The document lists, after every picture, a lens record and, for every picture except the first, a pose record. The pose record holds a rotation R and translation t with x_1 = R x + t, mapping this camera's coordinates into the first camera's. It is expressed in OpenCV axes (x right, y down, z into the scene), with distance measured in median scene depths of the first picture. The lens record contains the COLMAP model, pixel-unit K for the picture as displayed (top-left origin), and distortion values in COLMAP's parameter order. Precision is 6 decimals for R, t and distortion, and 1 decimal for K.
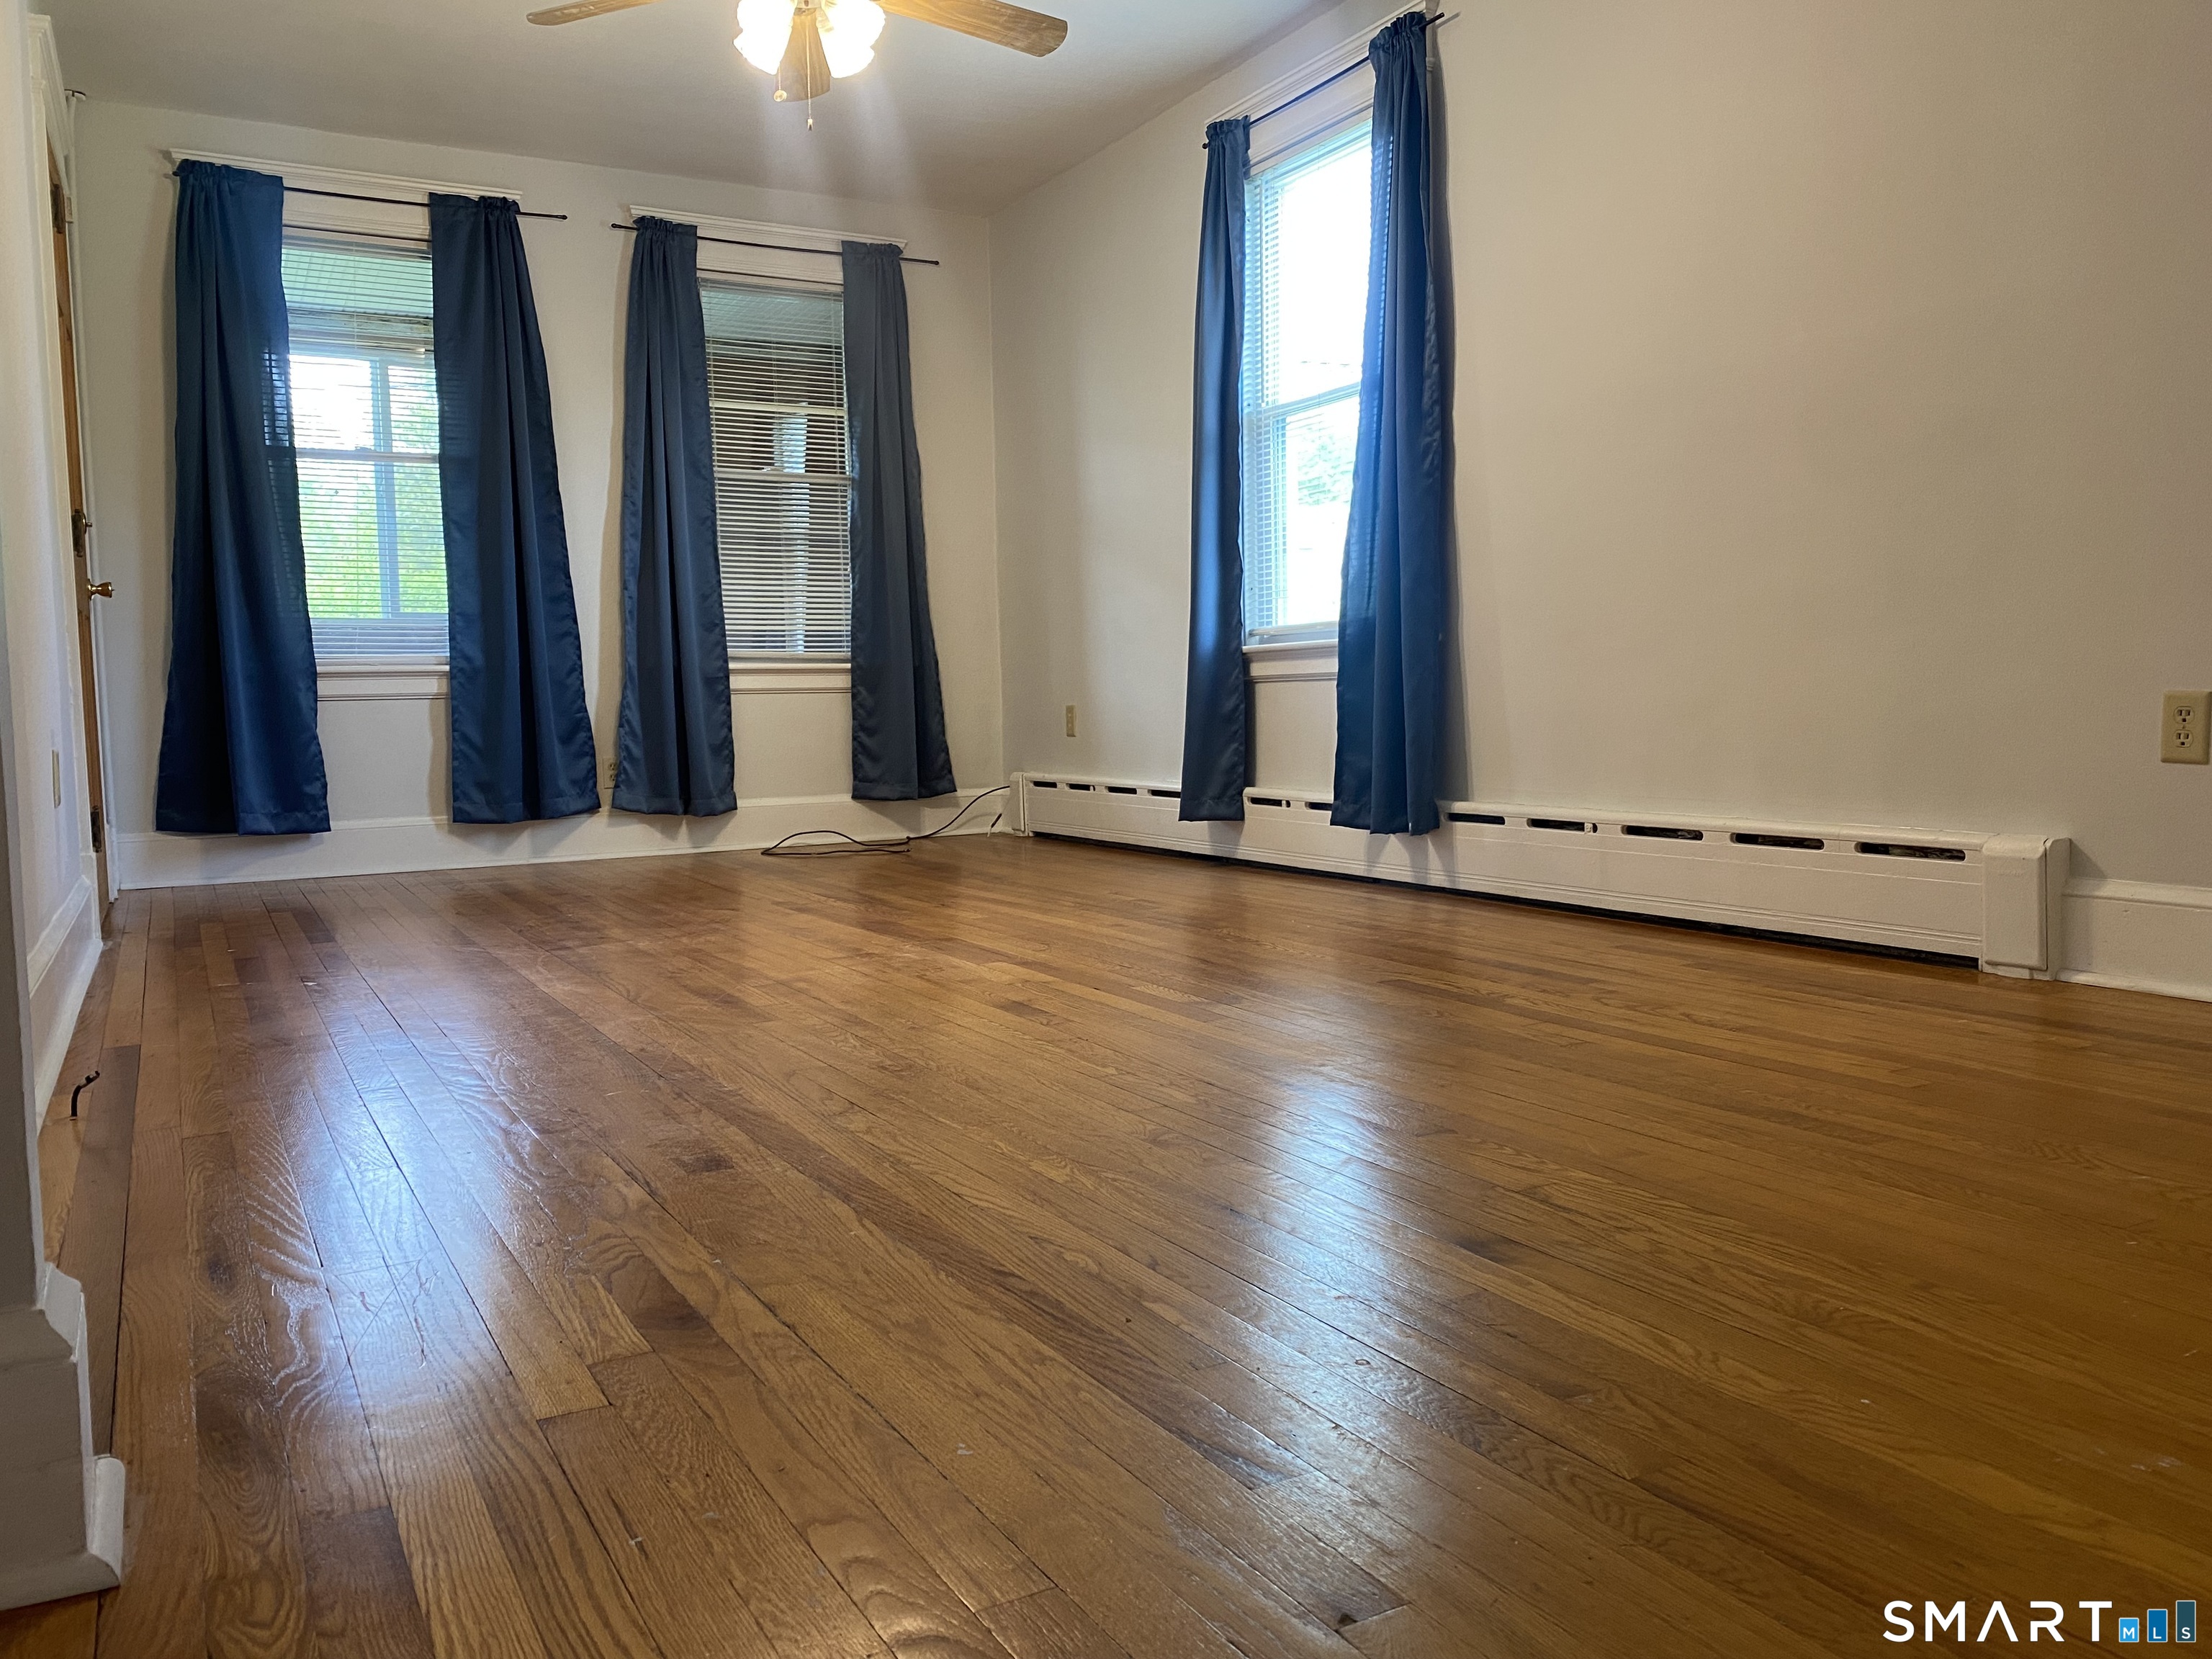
lens RADIAL K [[1668.2, 0, 1105.6], [0, 1668.2, 845.8], [0, 0, 1]] dist [0.000953, 0.000572]
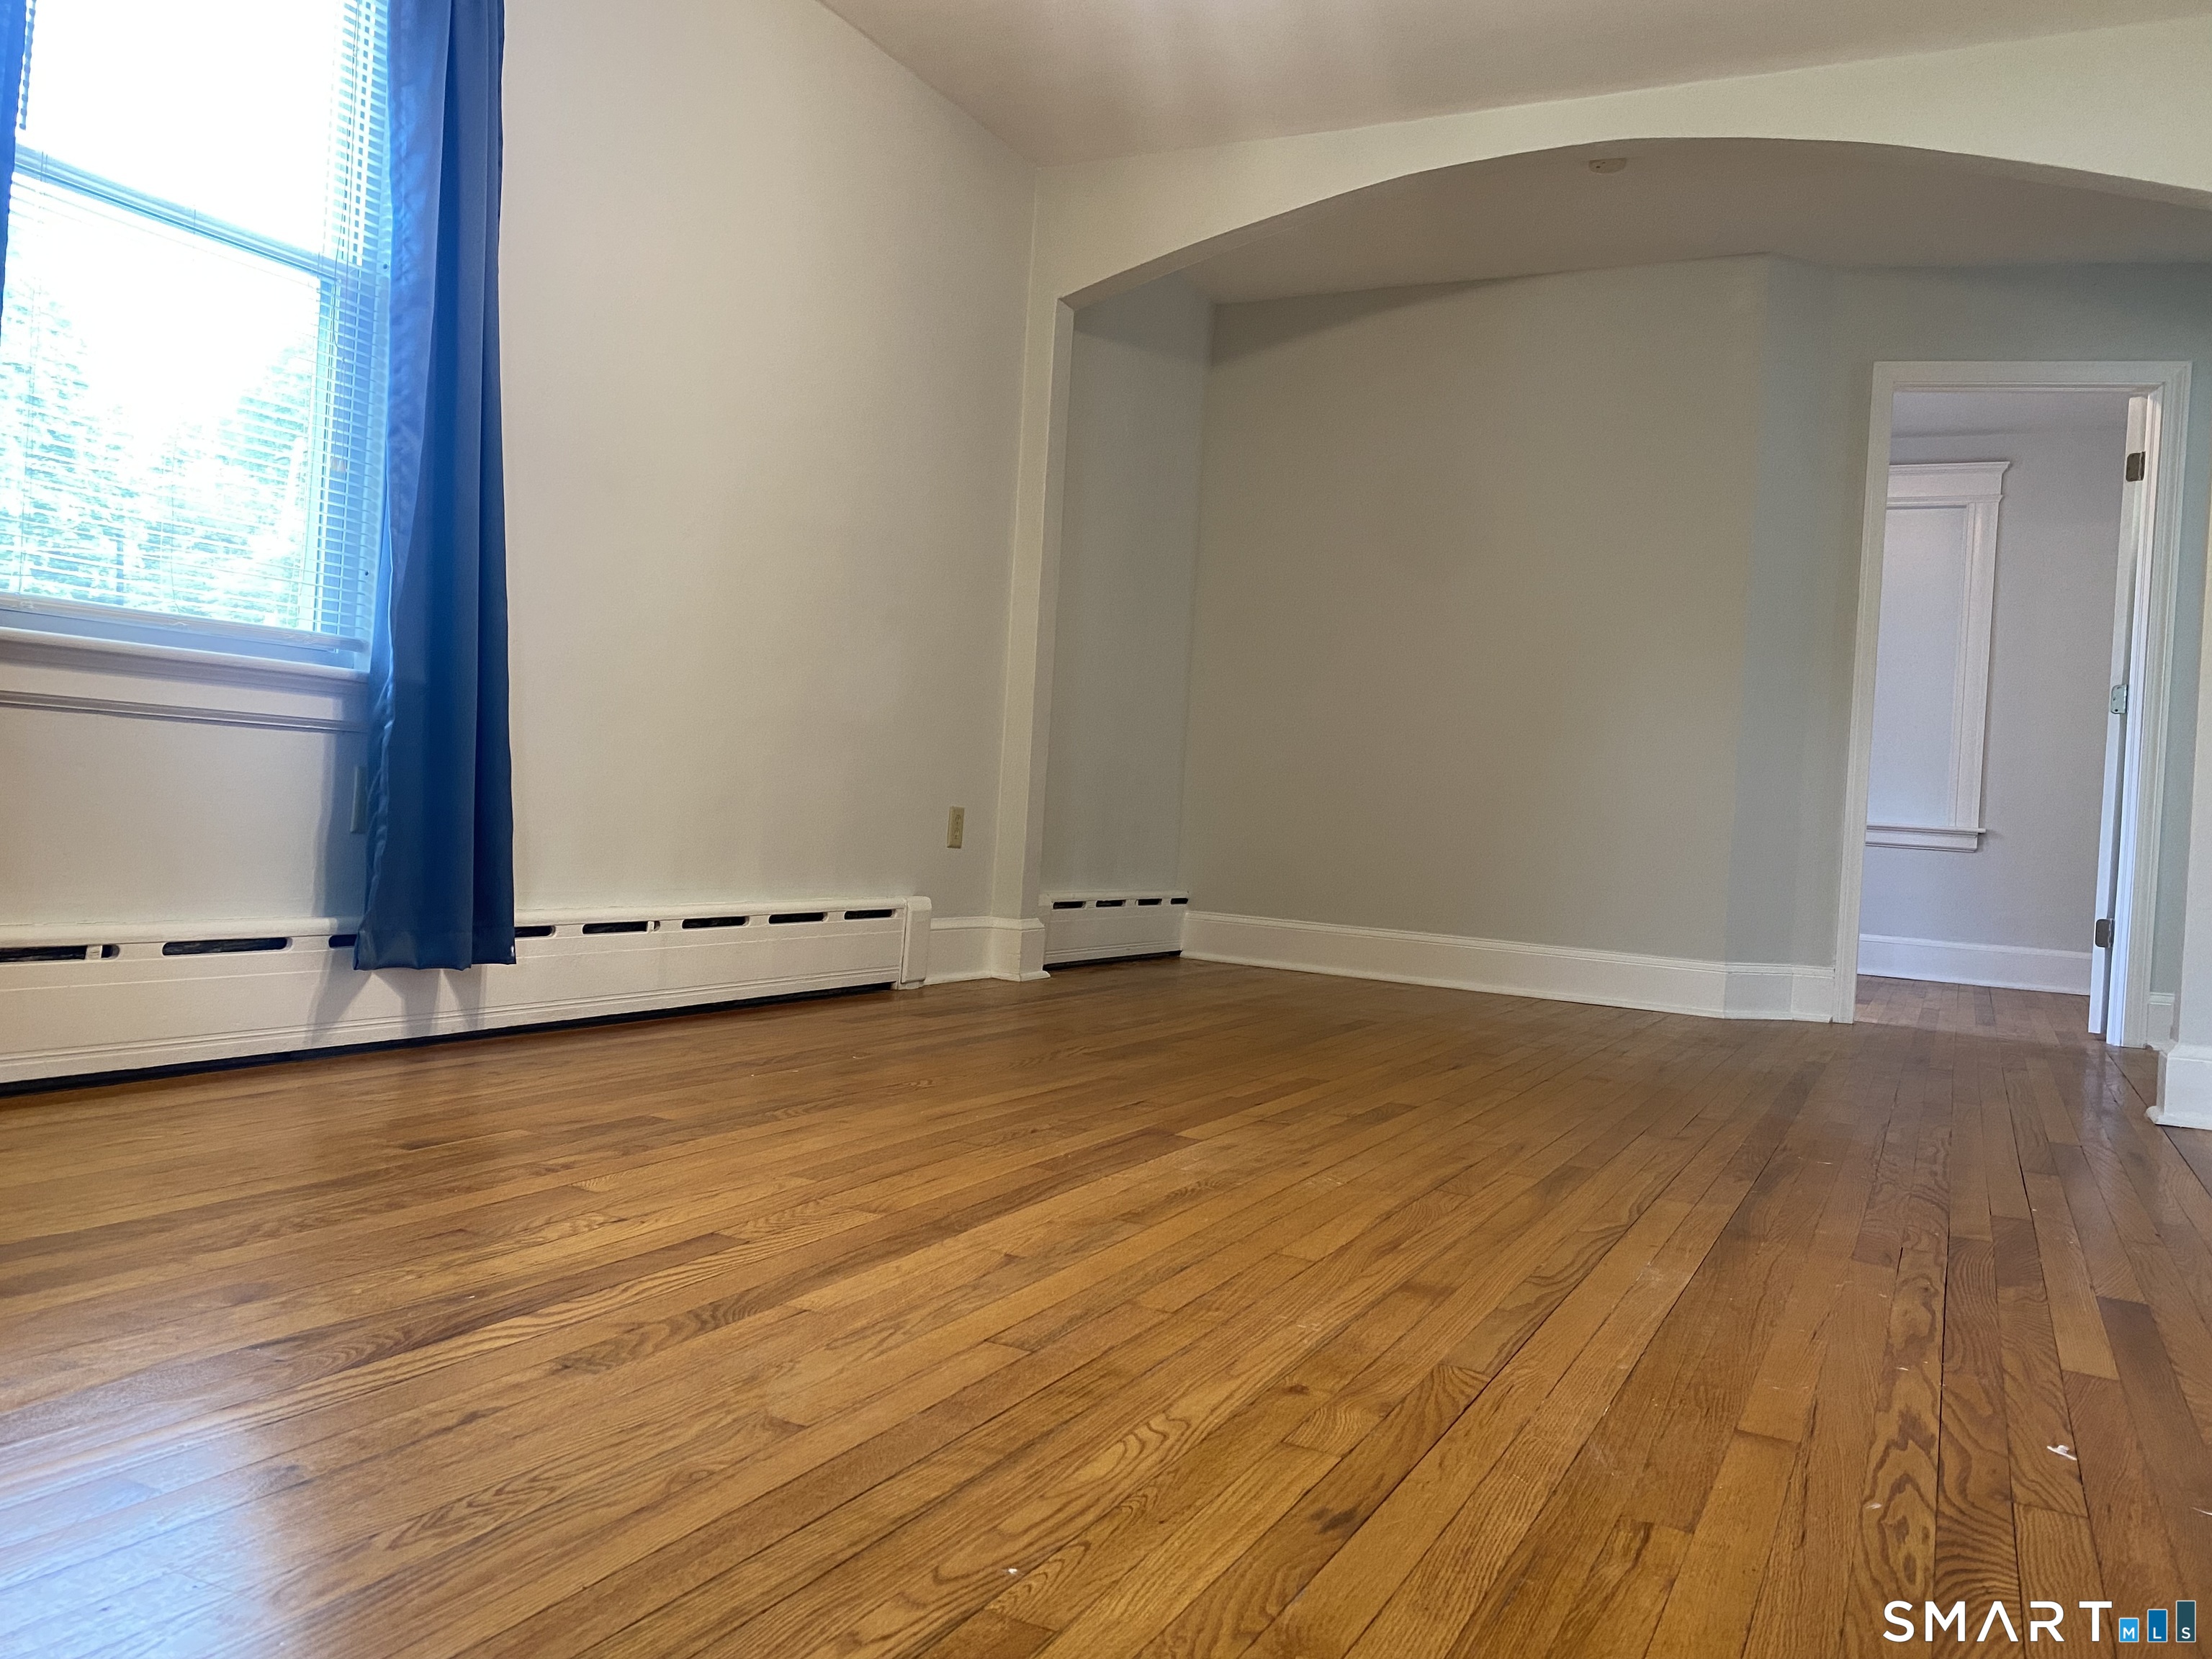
lens RADIAL K [[1668.2, 0, 1106.2], [0, 1668.2, 833.3], [0, 0, 1]] dist [0.000953, 0.000572]
pose [[-0.575392, -0.015702, 0.817727, -0.551901], [0.030732, 0.998695, 0.040802, -0.082818], [-0.817300, 0.048607, -0.574158, 1.176547]]
